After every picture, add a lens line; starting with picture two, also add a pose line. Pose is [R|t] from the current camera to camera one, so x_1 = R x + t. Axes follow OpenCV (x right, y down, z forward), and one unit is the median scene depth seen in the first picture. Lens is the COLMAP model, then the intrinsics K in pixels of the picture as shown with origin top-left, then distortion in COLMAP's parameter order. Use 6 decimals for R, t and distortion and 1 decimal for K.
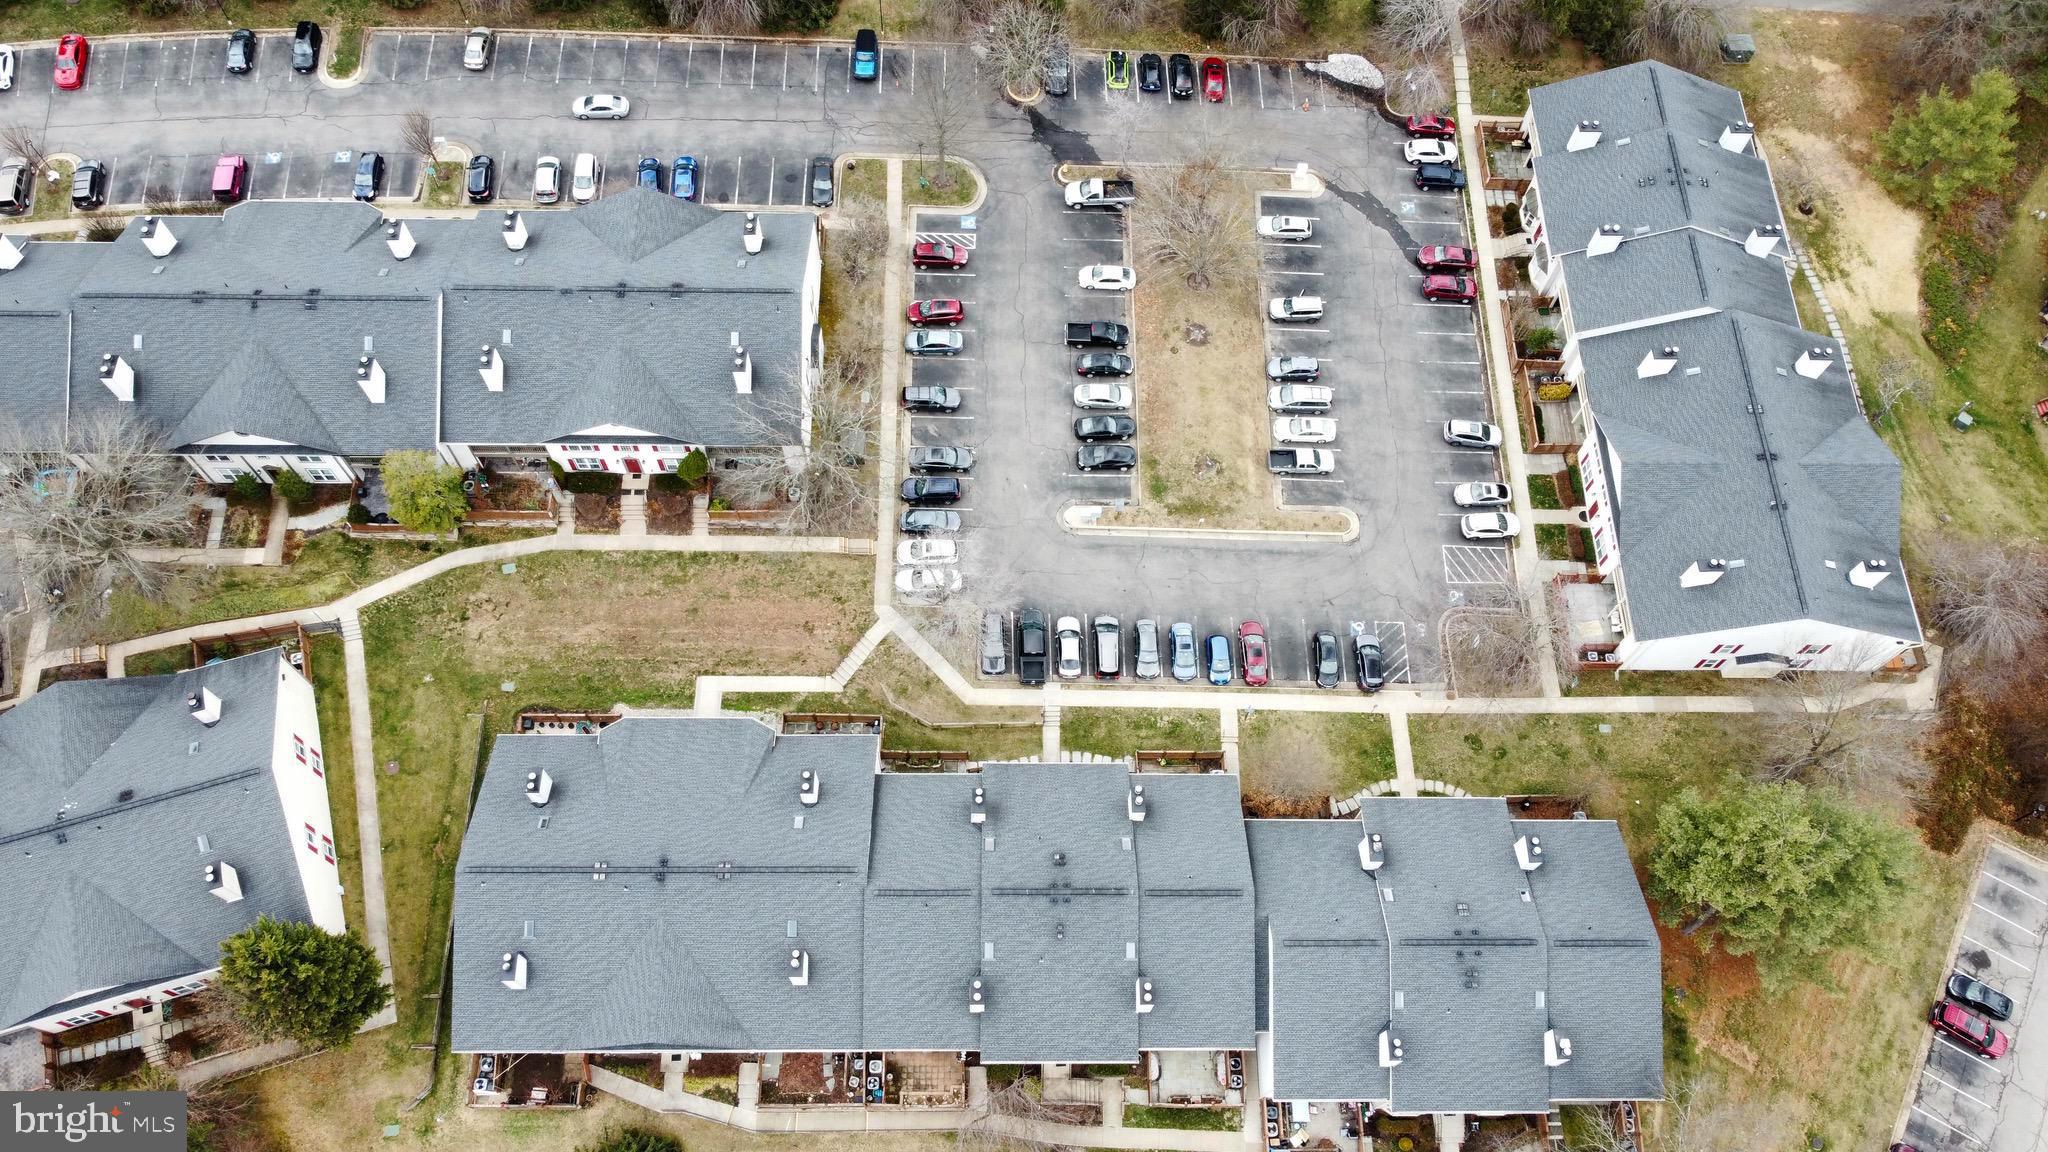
lens RADIAL K [[1548.2, 0, 1025.1], [0, 1548.2, 573.3], [0, 0, 1]] dist [-0.012427, 0.011070]
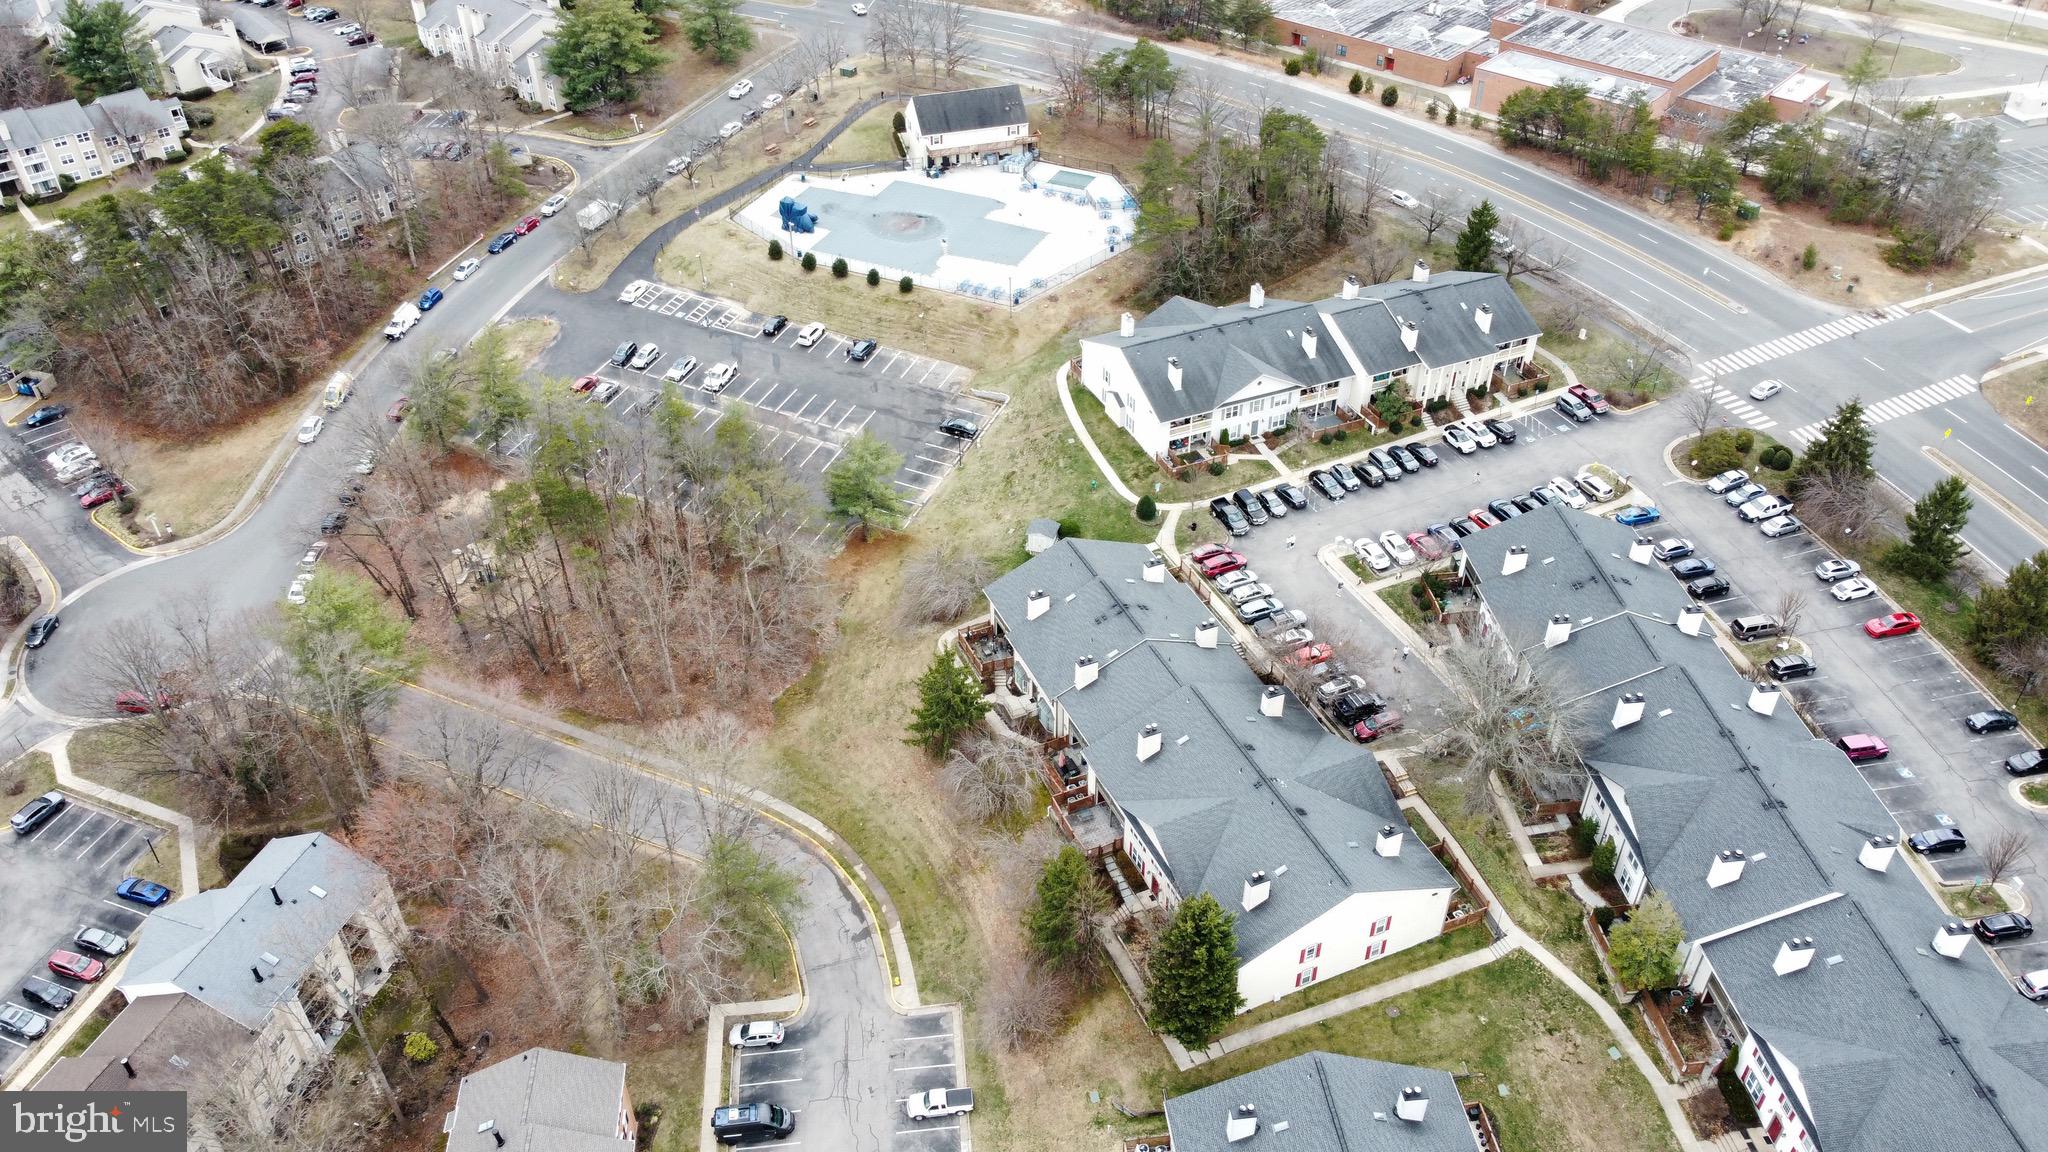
lens RADIAL K [[1548.2, 0, 1024.4], [0, 1548.2, 579.3], [0, 0, 1]] dist [-0.012427, 0.011070]
pose [[0.106908, 0.589877, -0.800385, 0.256300], [-0.895699, 0.406593, 0.180016, 0.035309], [0.431618, 0.697659, 0.571820, 0.033590]]
